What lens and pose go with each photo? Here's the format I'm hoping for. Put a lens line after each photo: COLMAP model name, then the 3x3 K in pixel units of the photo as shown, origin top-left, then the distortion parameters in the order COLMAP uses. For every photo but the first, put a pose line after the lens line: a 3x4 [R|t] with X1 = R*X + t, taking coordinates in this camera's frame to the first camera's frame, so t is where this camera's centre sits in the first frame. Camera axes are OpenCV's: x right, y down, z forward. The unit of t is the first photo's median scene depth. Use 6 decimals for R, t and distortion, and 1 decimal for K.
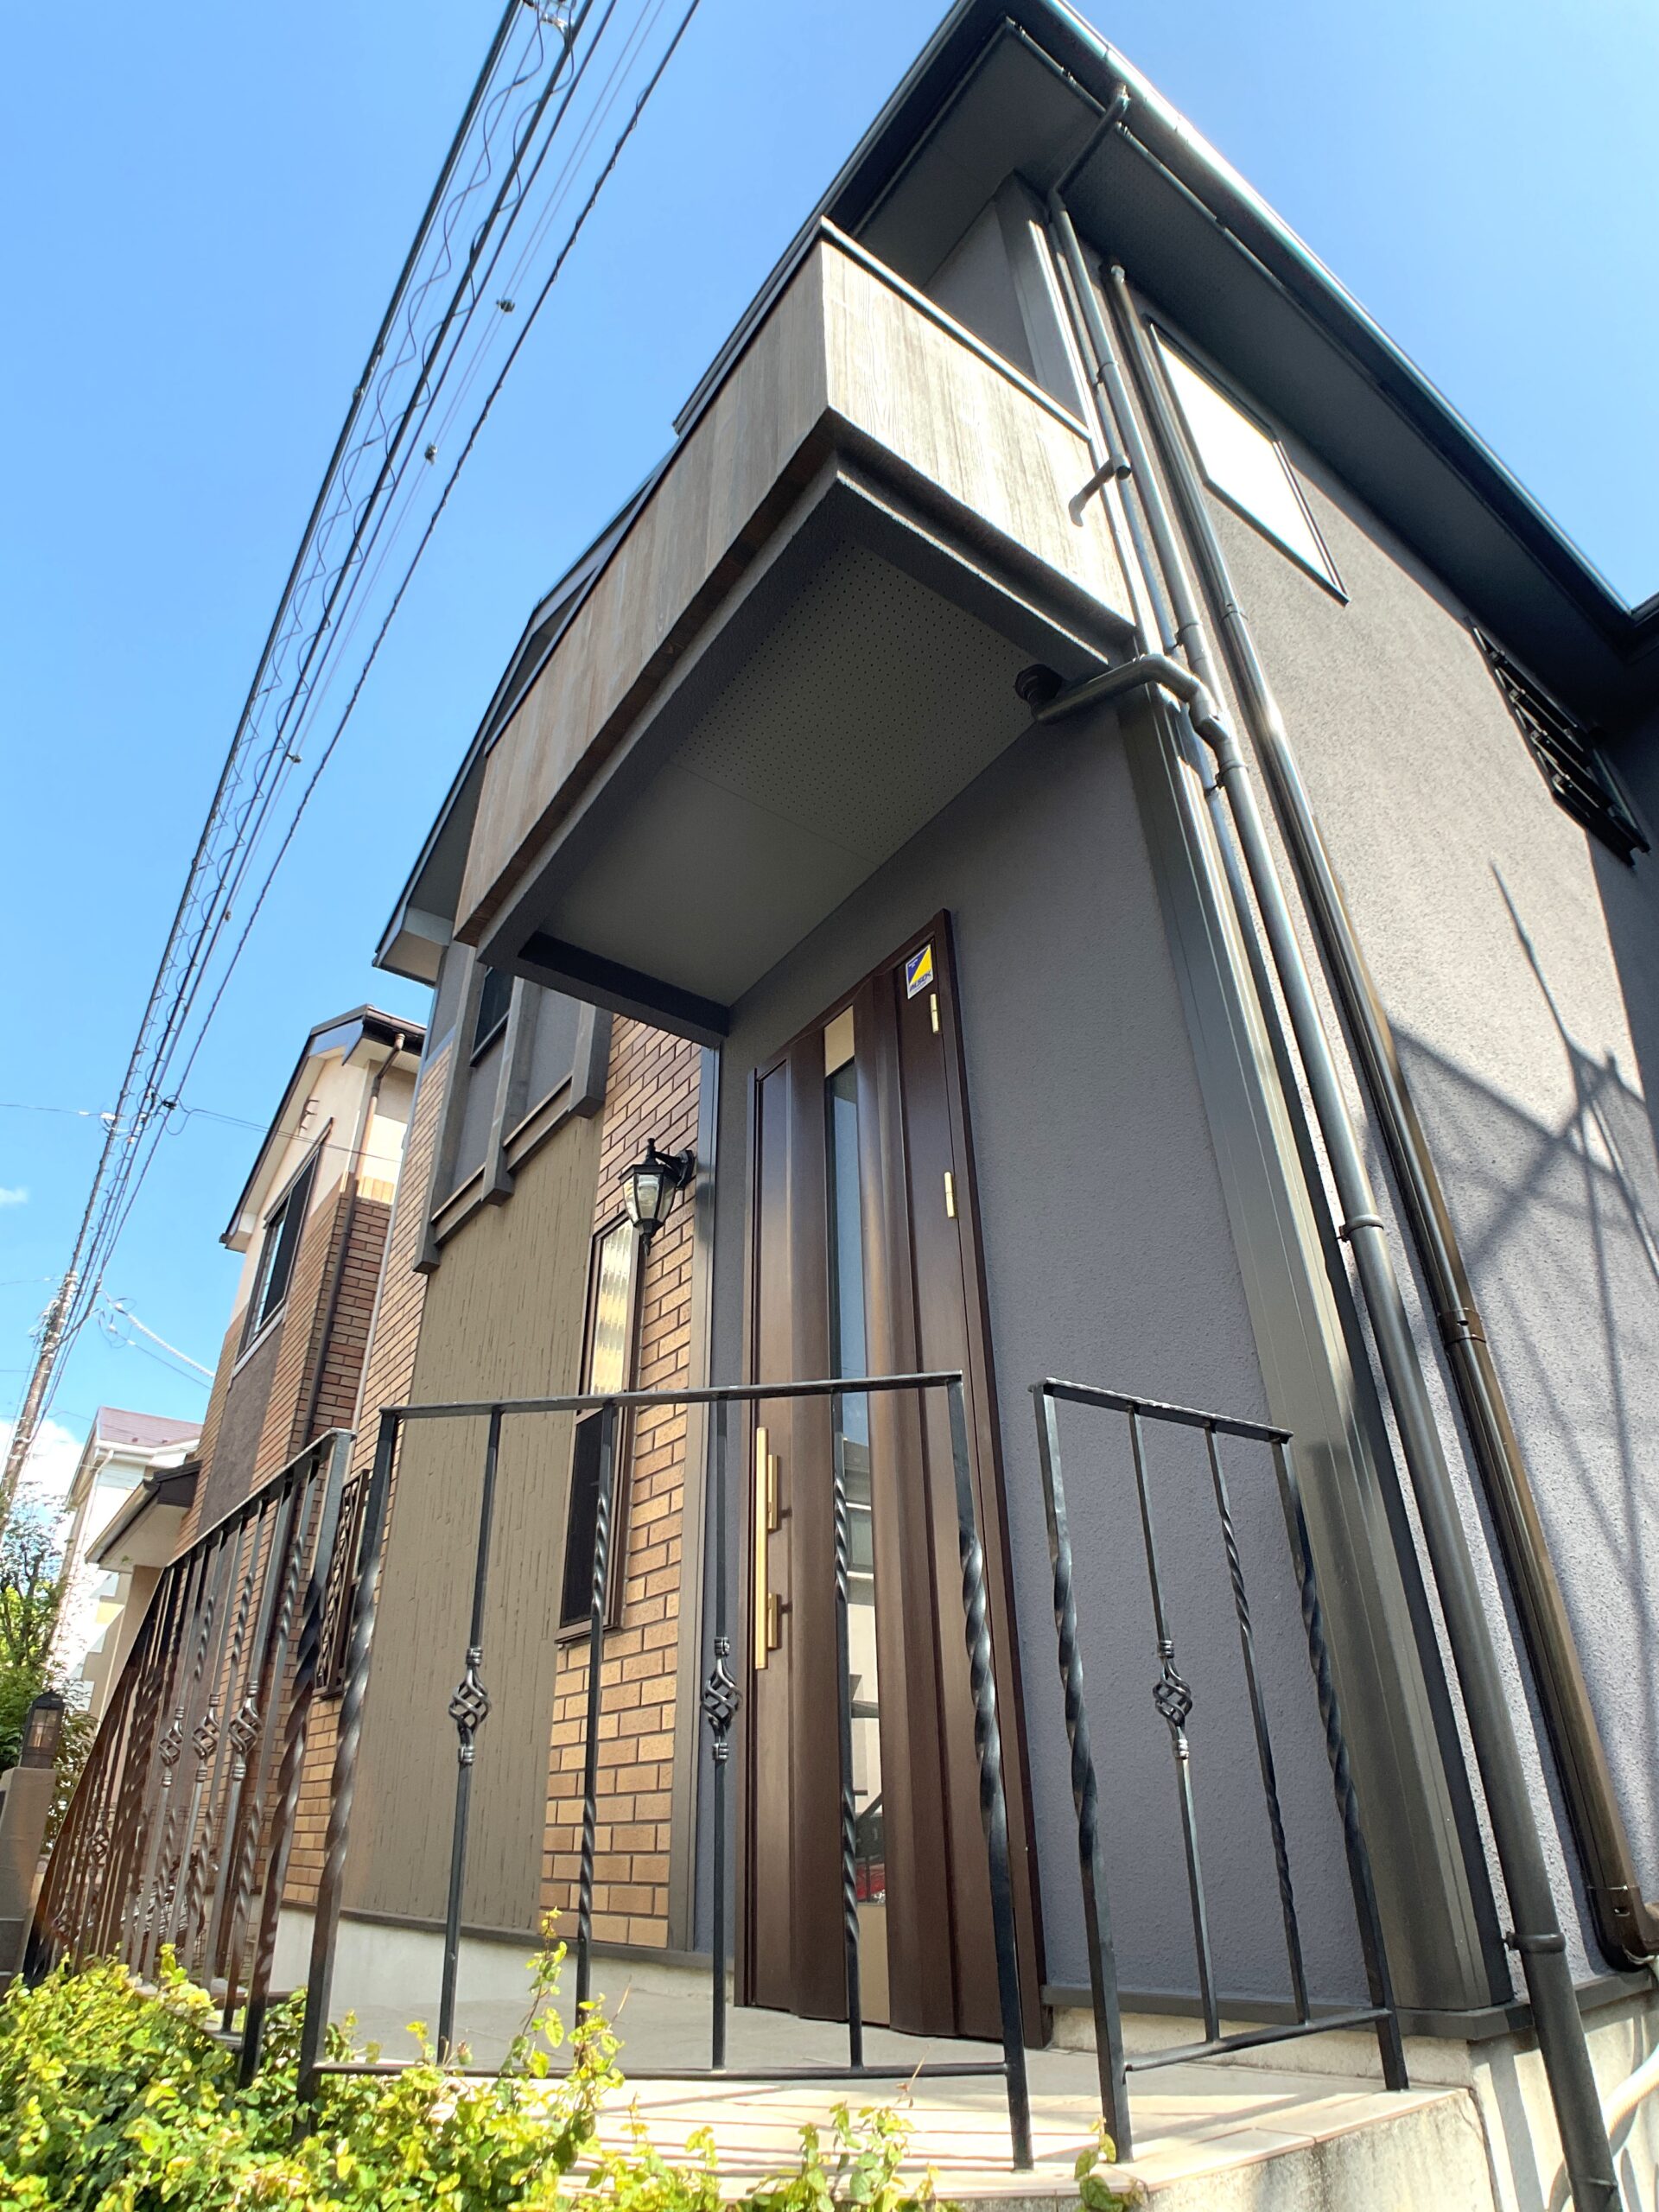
lens RADIAL K [[1198.9, 0, 830.3], [0, 1198.9, 1116.6], [0, 0, 1]] dist [-0.078988, -0.001821]
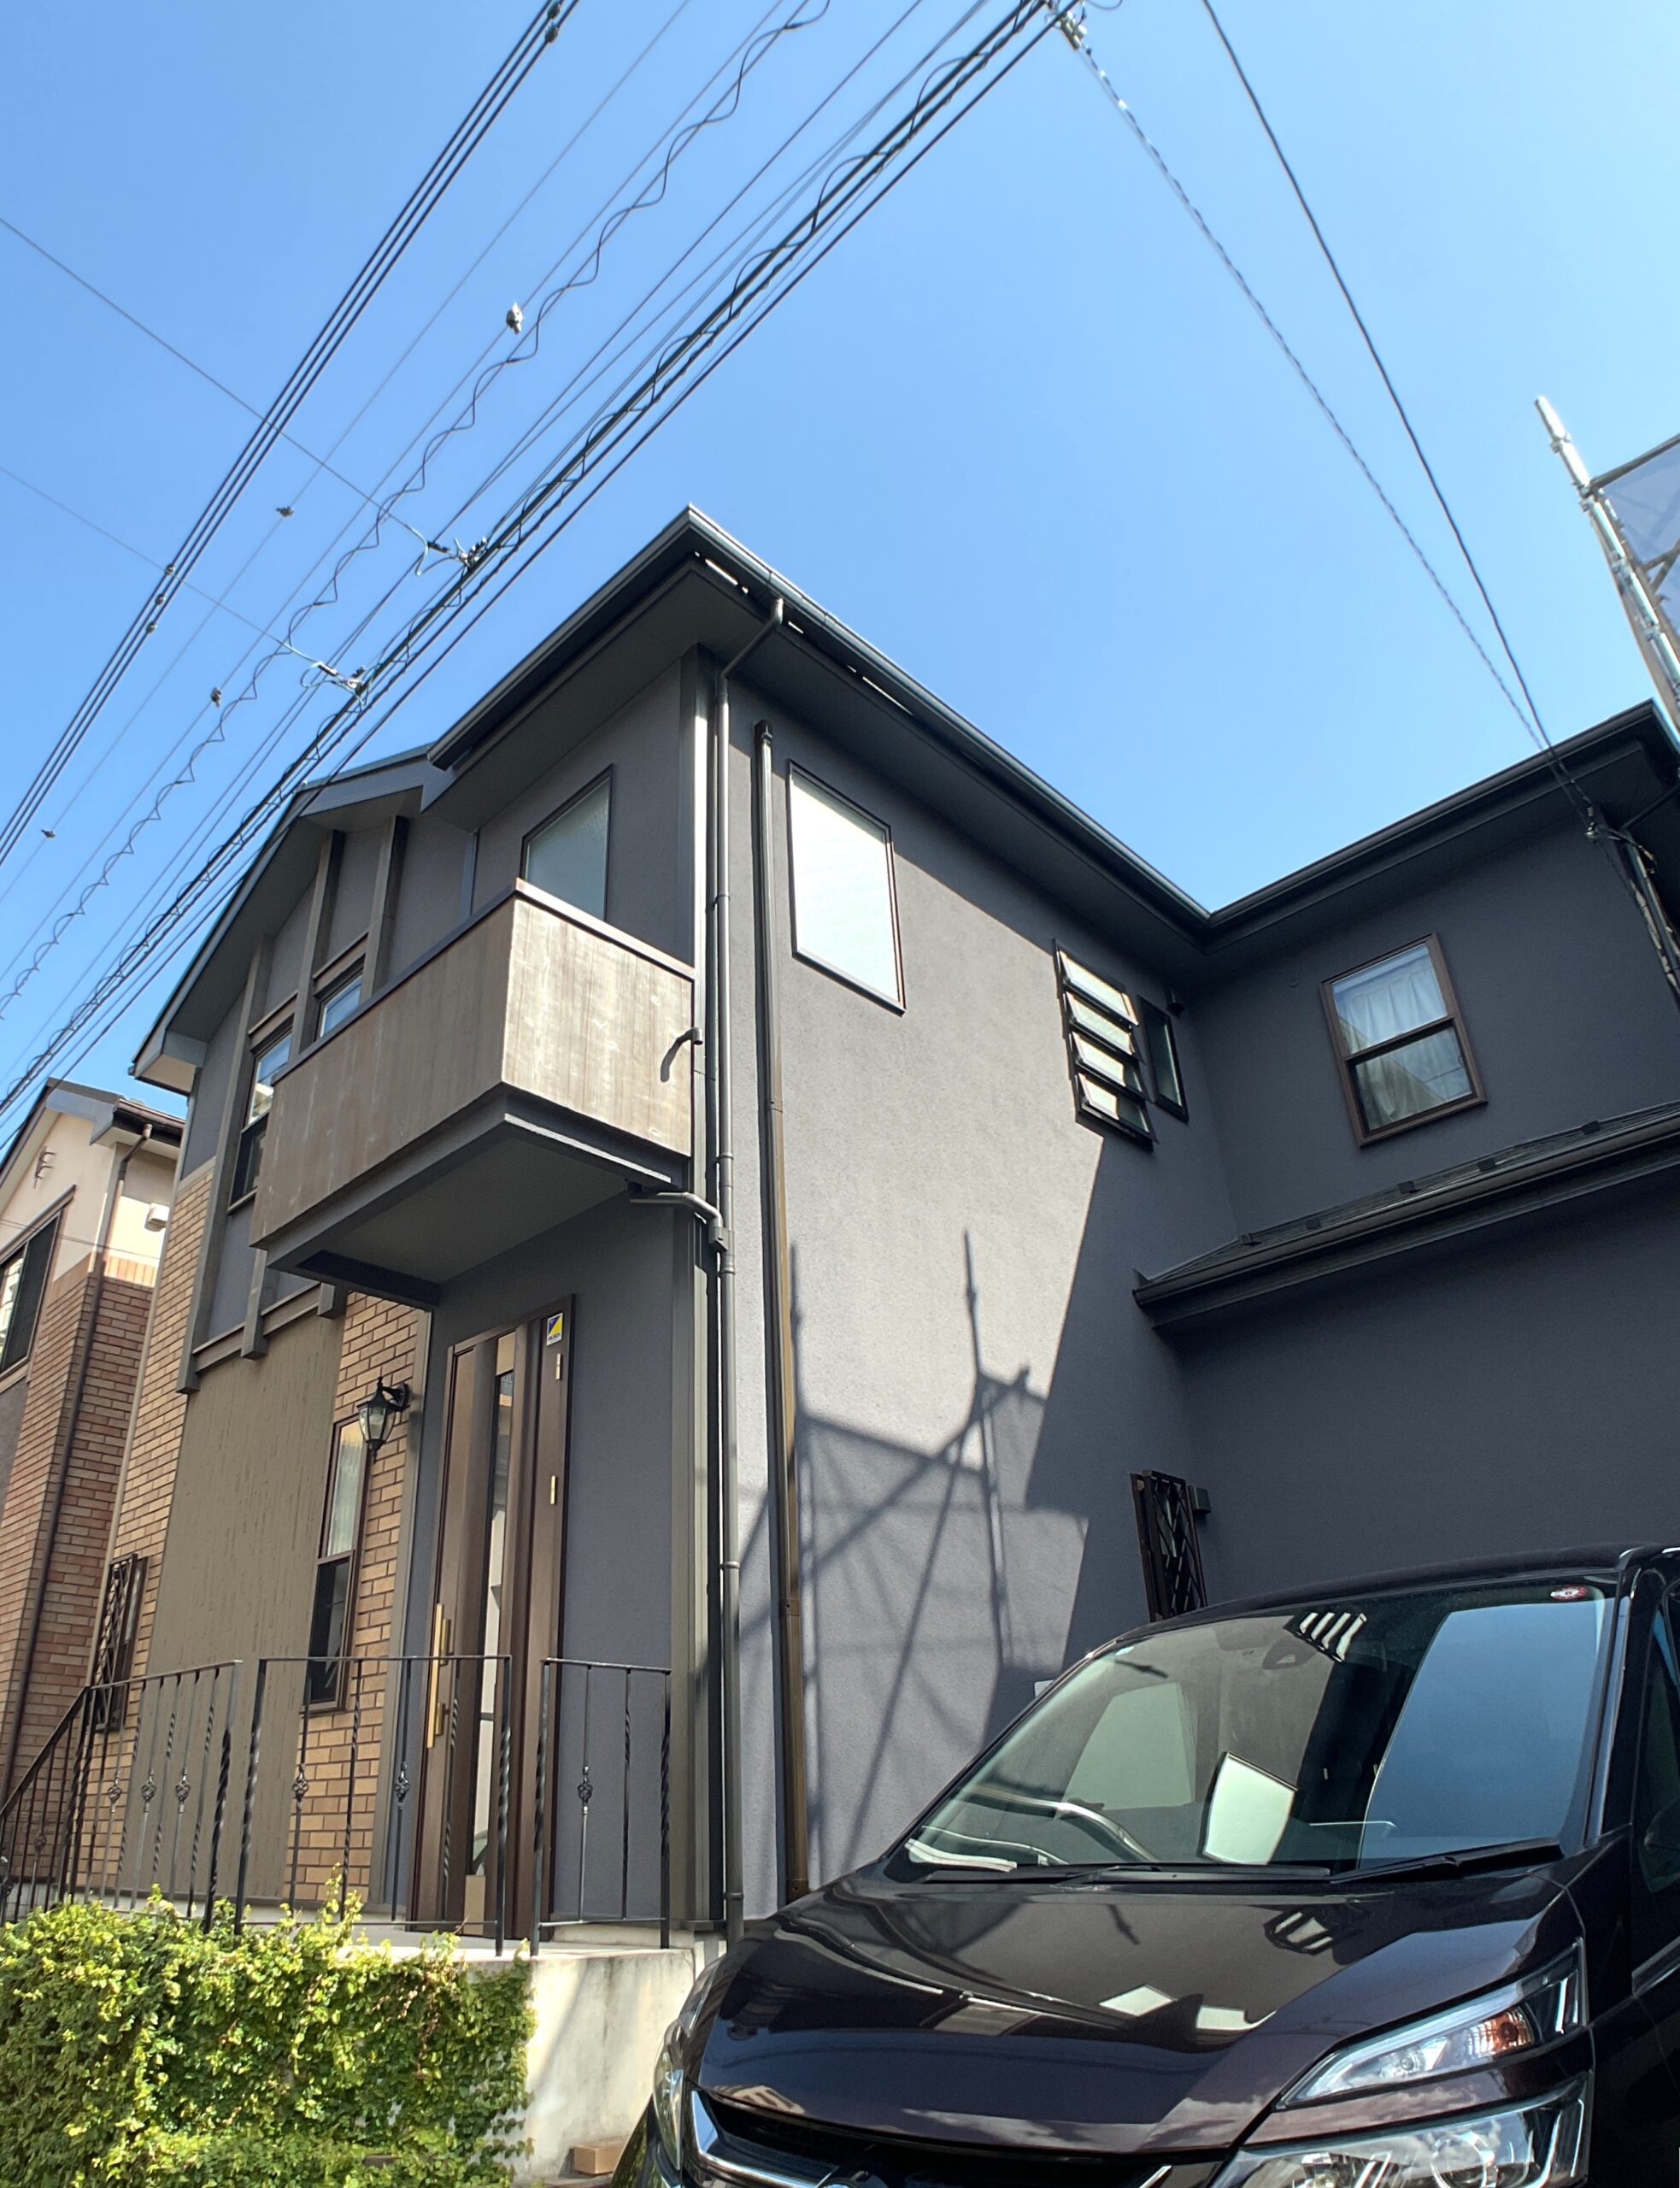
lens RADIAL K [[1369.9, 0, 731.9], [0, 1369.9, 1144.1], [0, 0, 1]] dist [-0.068472, -0.007080]
pose [[0.991740, 0.065368, 0.110356, 0.084924], [-0.073112, 0.995027, 0.067651, -0.471701], [-0.105385, -0.075160, 0.991587, -0.769866]]
